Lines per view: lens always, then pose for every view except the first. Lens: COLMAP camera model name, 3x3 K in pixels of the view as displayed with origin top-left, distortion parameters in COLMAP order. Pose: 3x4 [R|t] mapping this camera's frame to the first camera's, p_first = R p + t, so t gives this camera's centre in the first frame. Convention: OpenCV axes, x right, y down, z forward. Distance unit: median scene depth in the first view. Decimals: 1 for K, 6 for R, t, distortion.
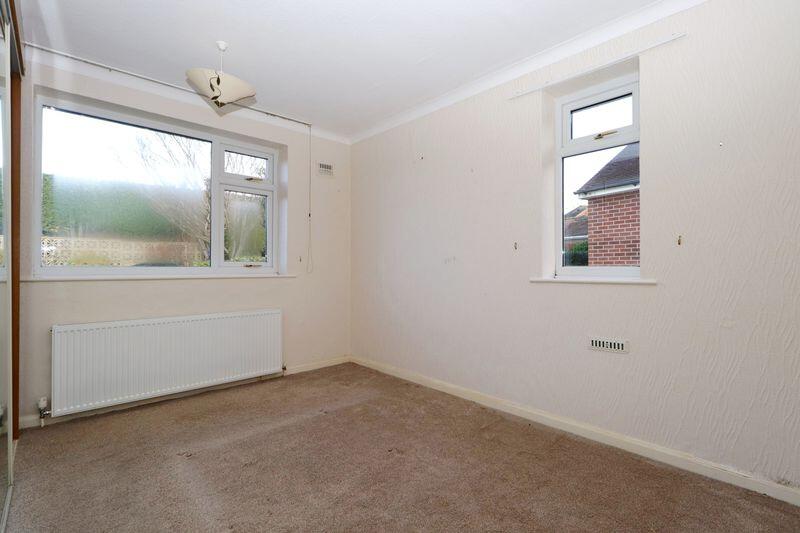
lens RADIAL K [[379.5, 0, 388.4], [0, 379.5, 267.1], [0, 0, 1]] dist [-0.002142, -0.000377]
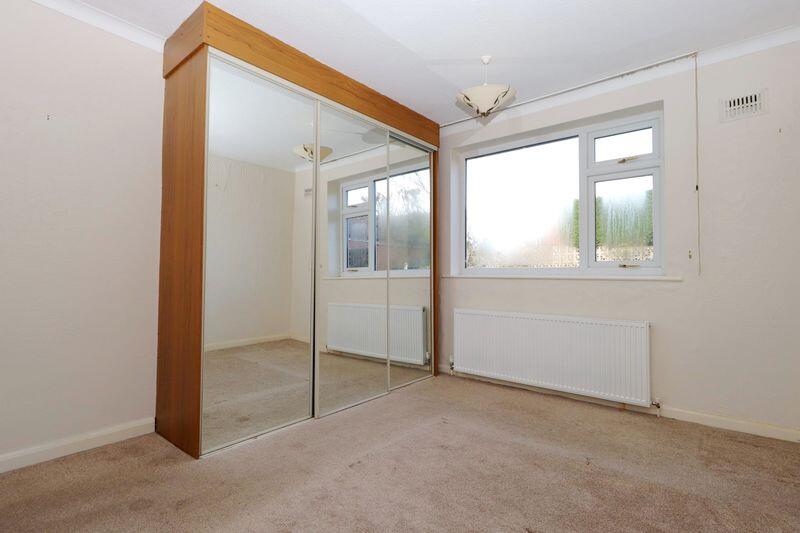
lens RADIAL K [[379.5, 0, 390.9], [0, 379.5, 265.9], [0, 0, 1]] dist [-0.002142, -0.000377]
pose [[0.135877, -0.016882, -0.990582, 0.450115], [0.000043, 0.999855, -0.017034, 0.012615], [0.990726, 0.002272, 0.135858, 0.456164]]
